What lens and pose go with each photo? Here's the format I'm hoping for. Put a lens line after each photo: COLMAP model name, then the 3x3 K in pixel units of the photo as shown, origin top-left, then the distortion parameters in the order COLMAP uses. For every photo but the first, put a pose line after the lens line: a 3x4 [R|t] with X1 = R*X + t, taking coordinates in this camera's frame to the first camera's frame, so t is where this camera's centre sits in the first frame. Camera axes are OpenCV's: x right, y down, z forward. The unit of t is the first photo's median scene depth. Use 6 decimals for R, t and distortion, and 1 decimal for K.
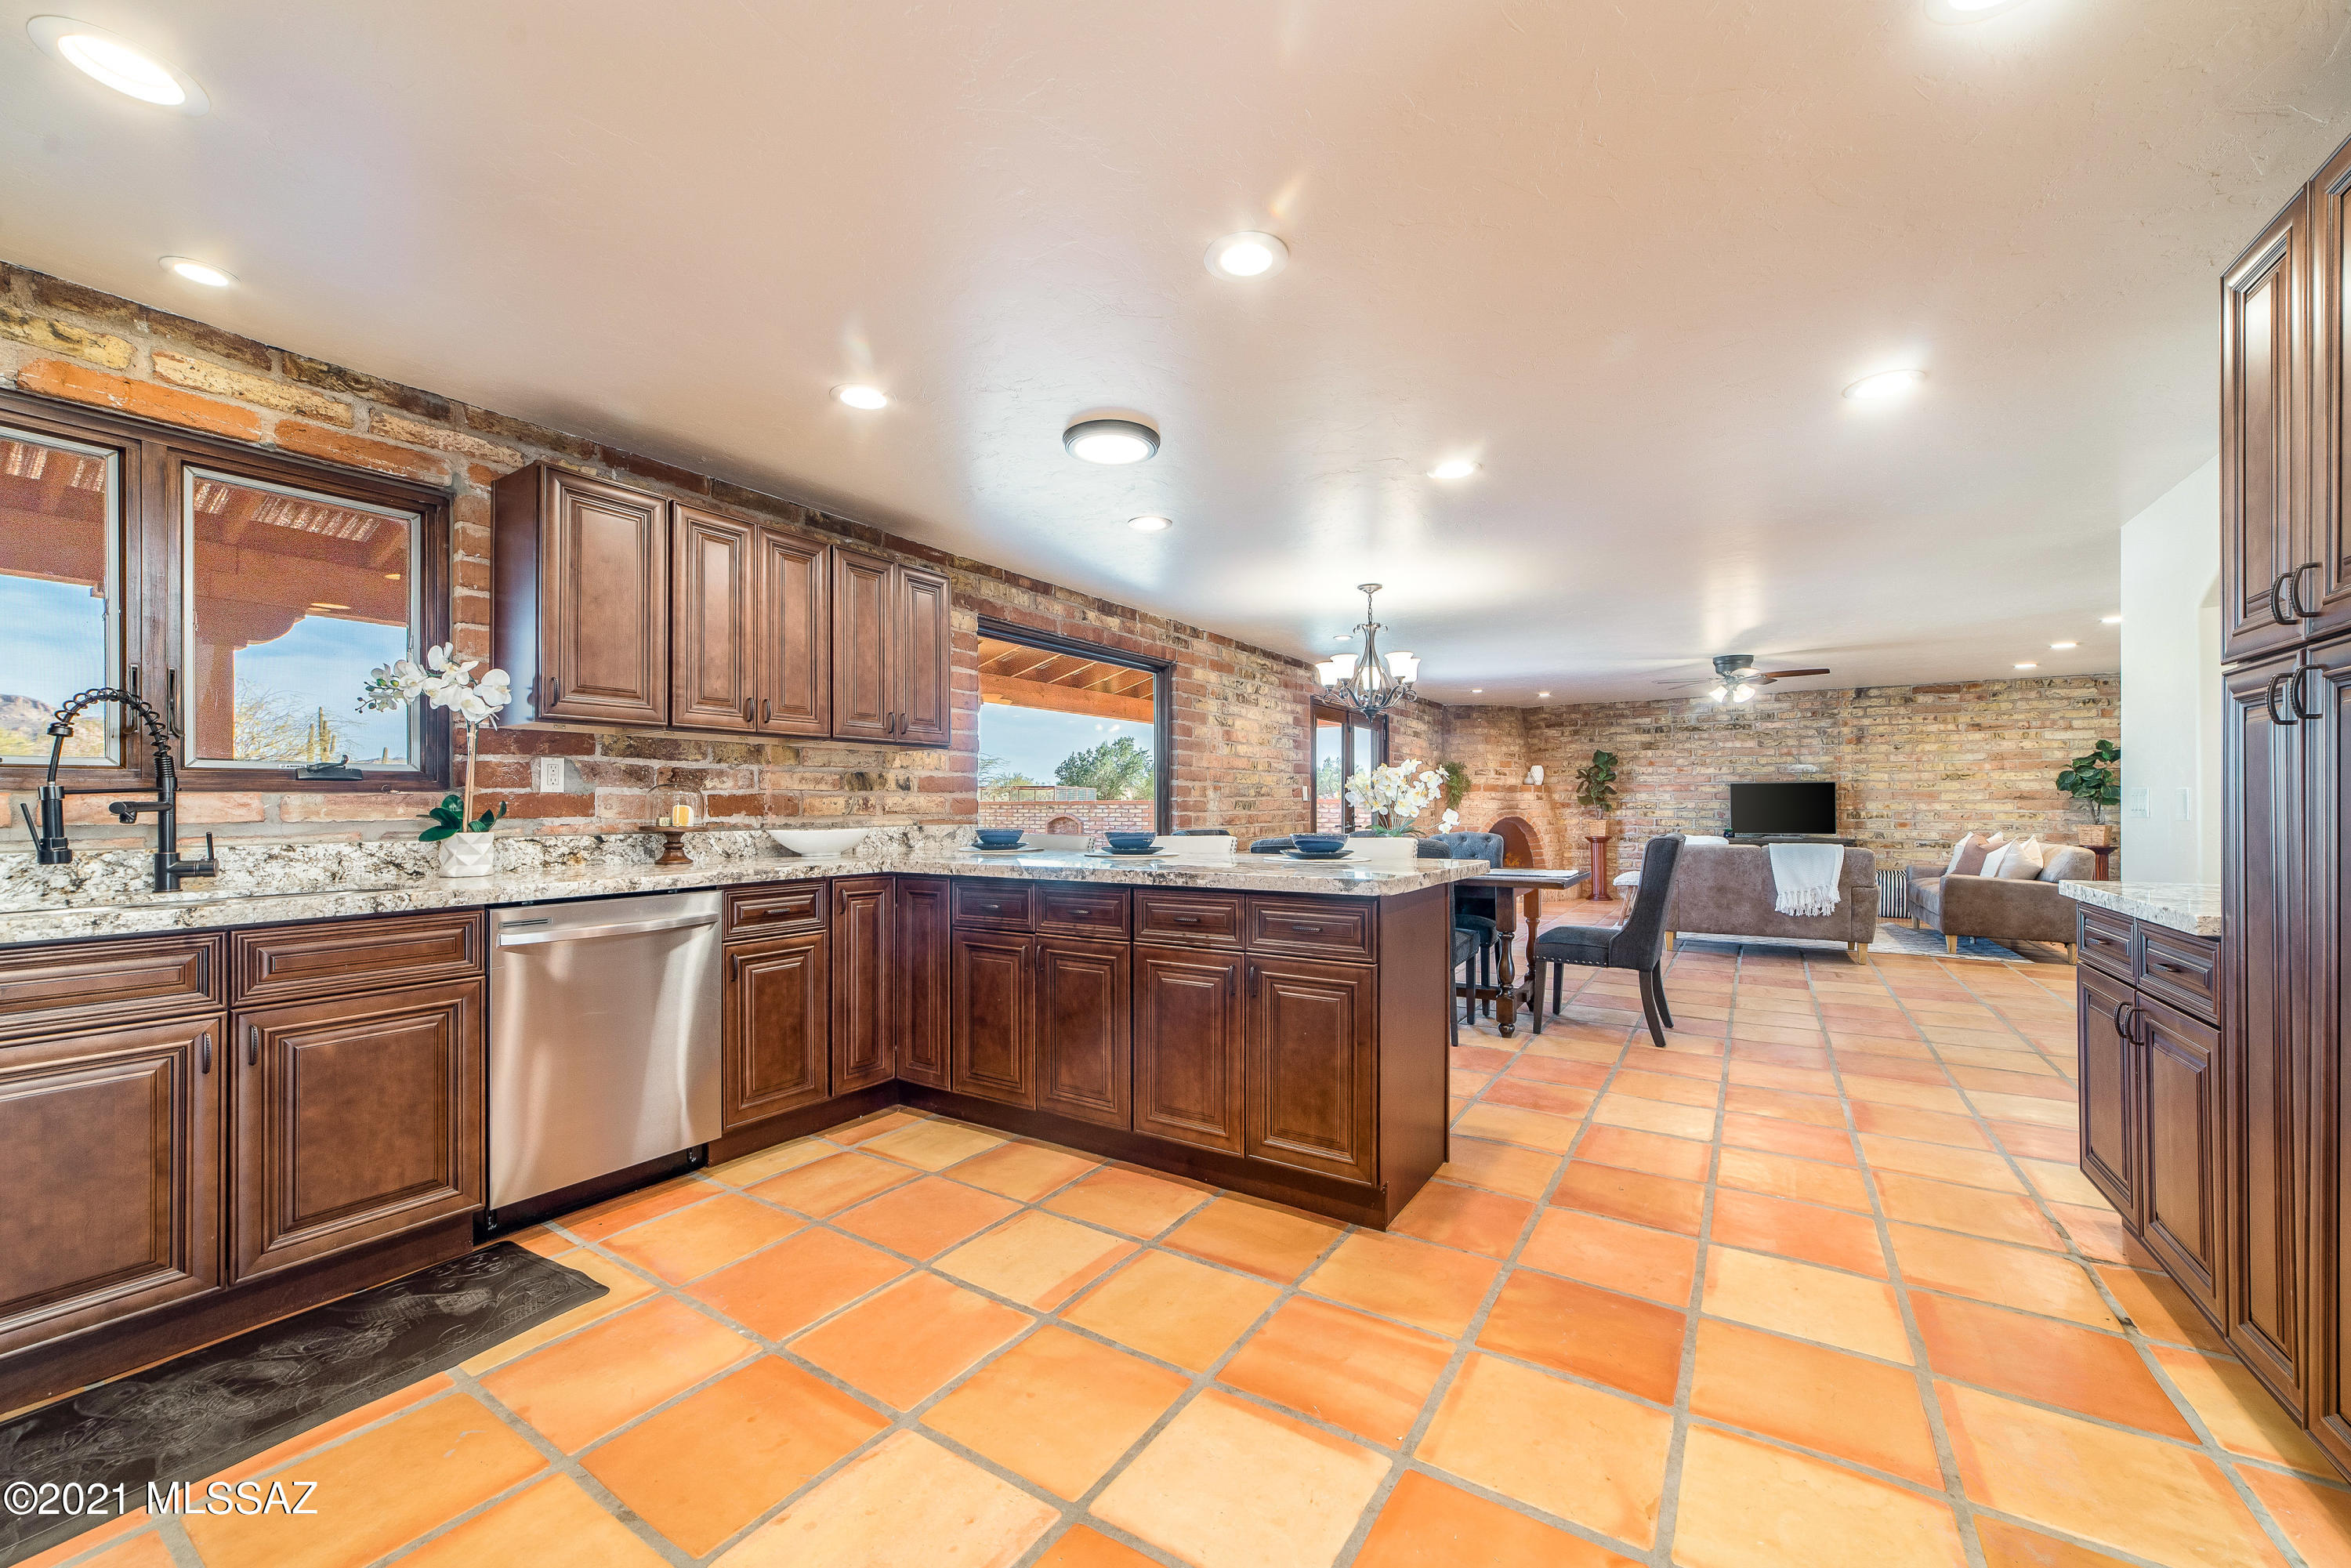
lens RADIAL K [[902.6, 0, 1167.3], [0, 902.6, 800.0], [0, 0, 1]] dist [-0.016833, 0.001000]
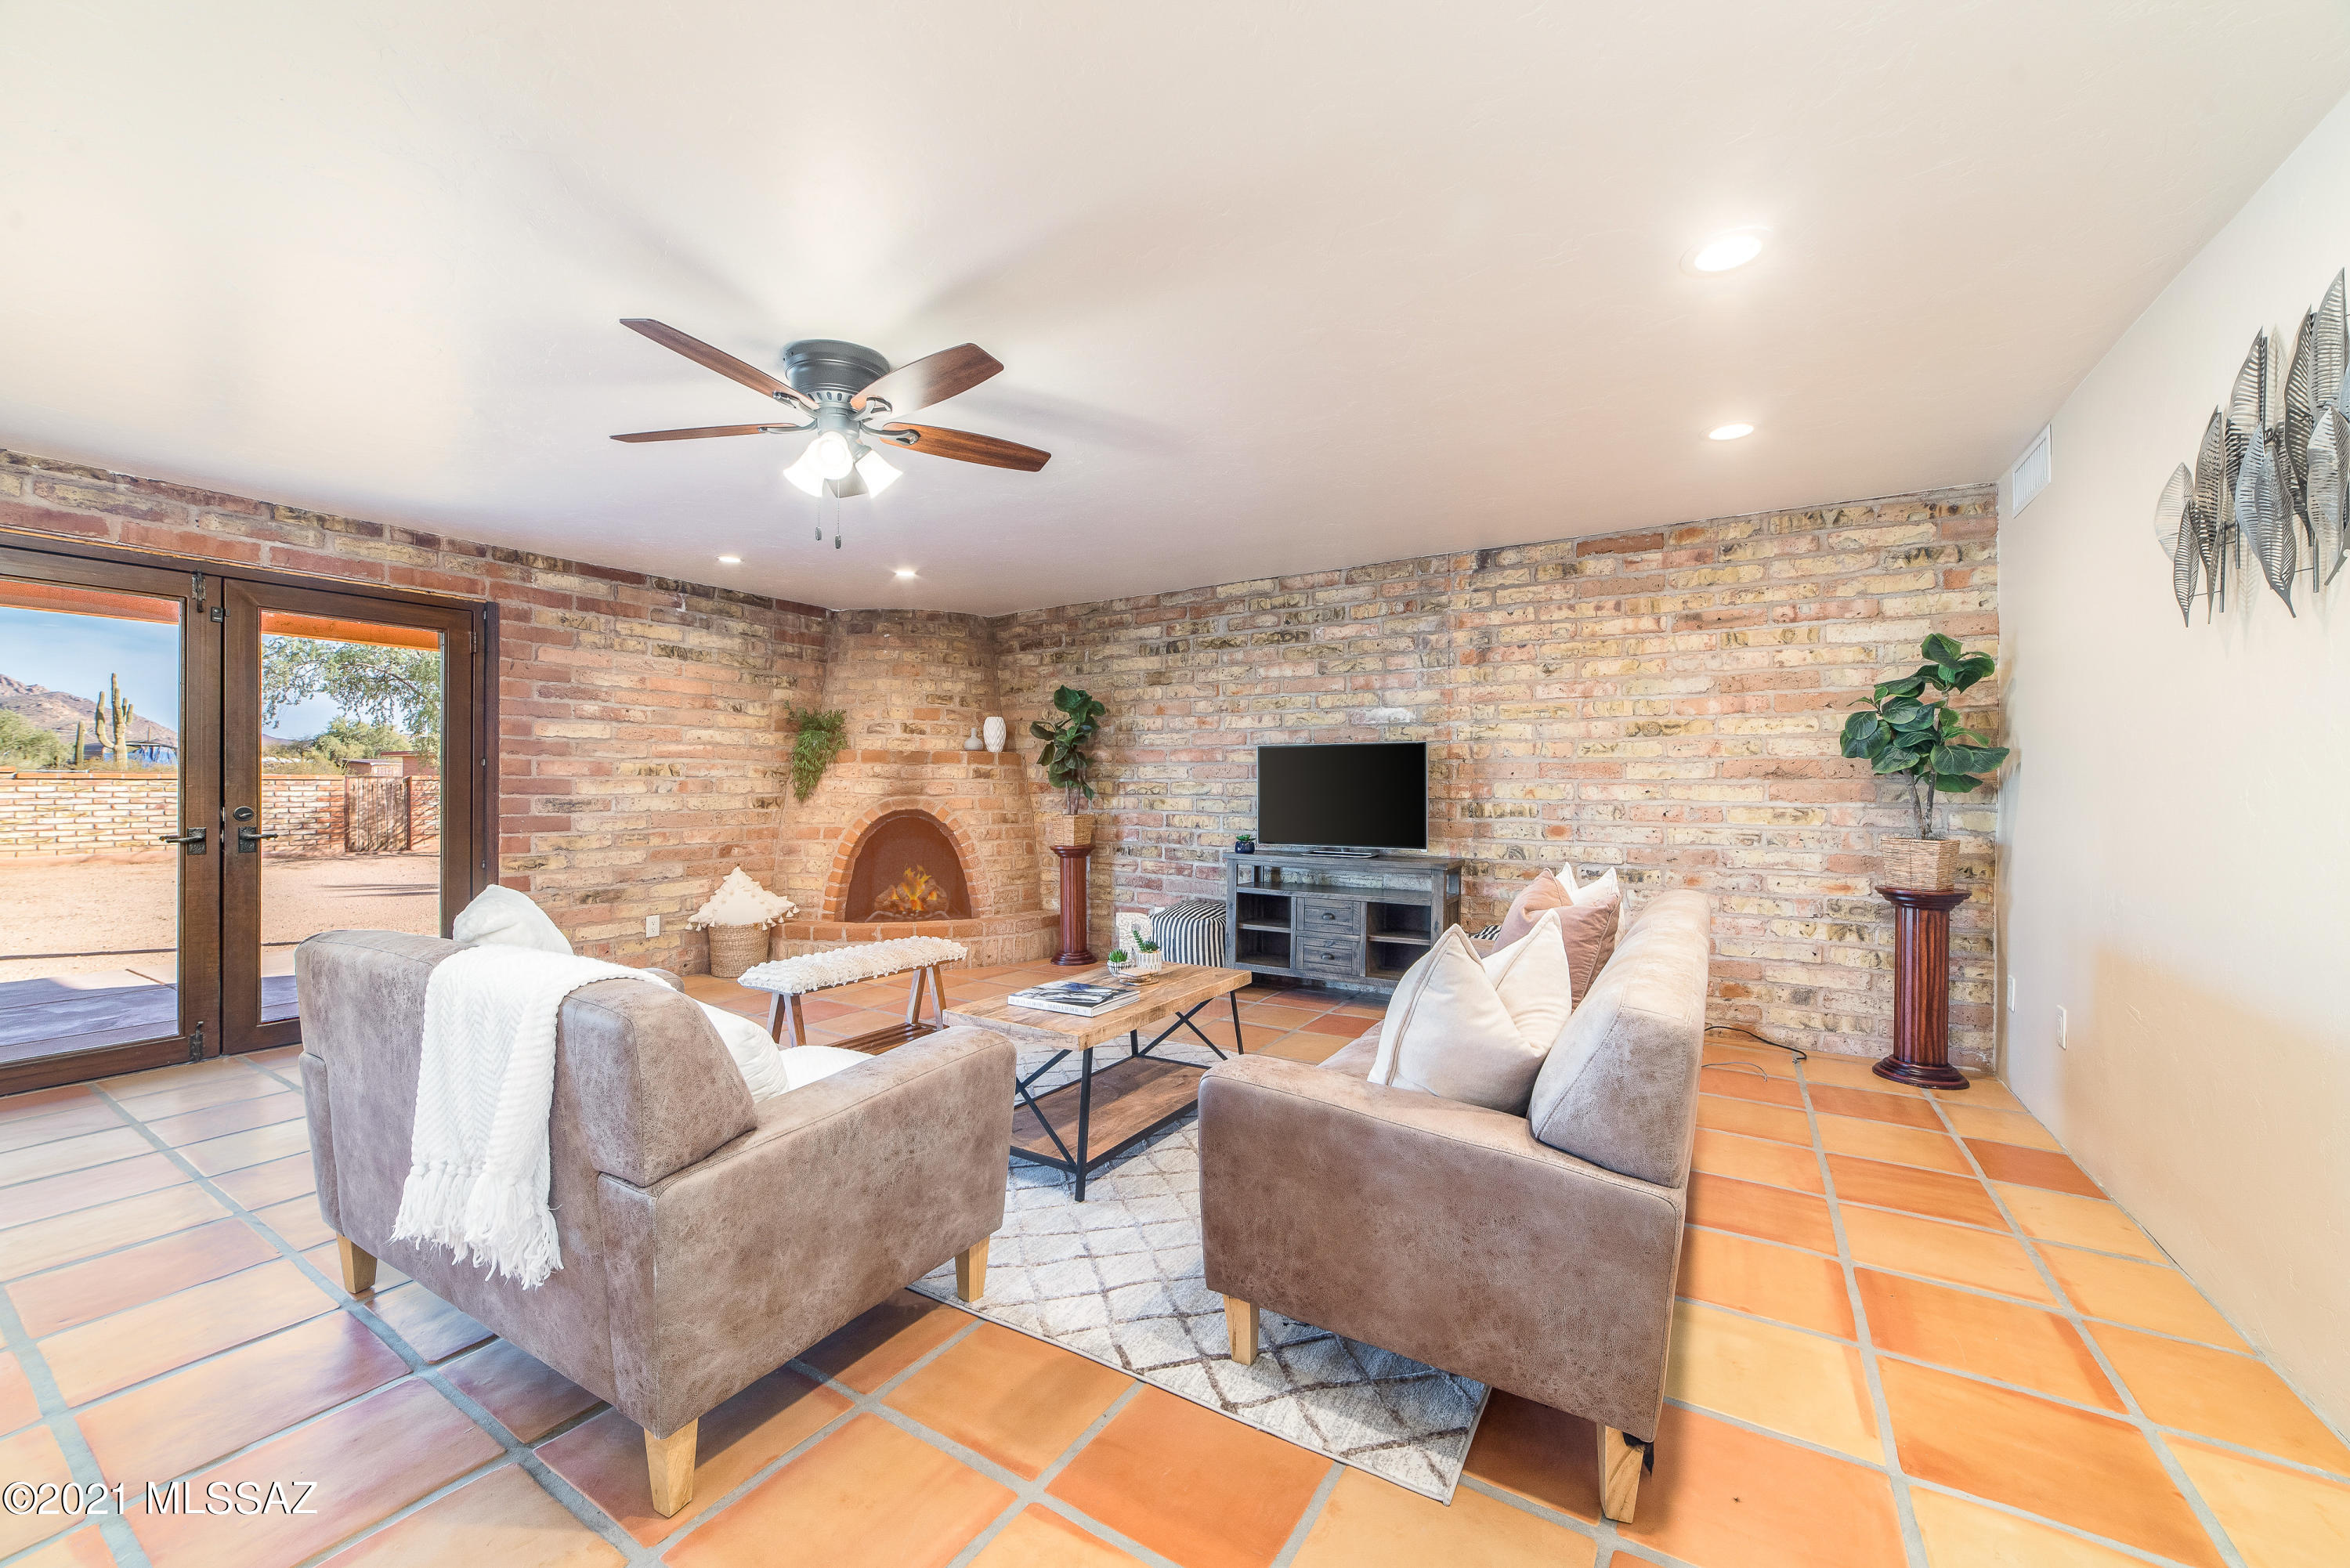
lens RADIAL K [[902.2, 0, 1182.4], [0, 902.2, 782.7], [0, 0, 1]] dist [-0.016833, 0.001000]
pose [[0.999705, -0.002361, 0.024178, 0.604271], [0.002128, 0.999951, 0.009628, -0.003074], [-0.024199, -0.009573, 0.999661, 0.516410]]
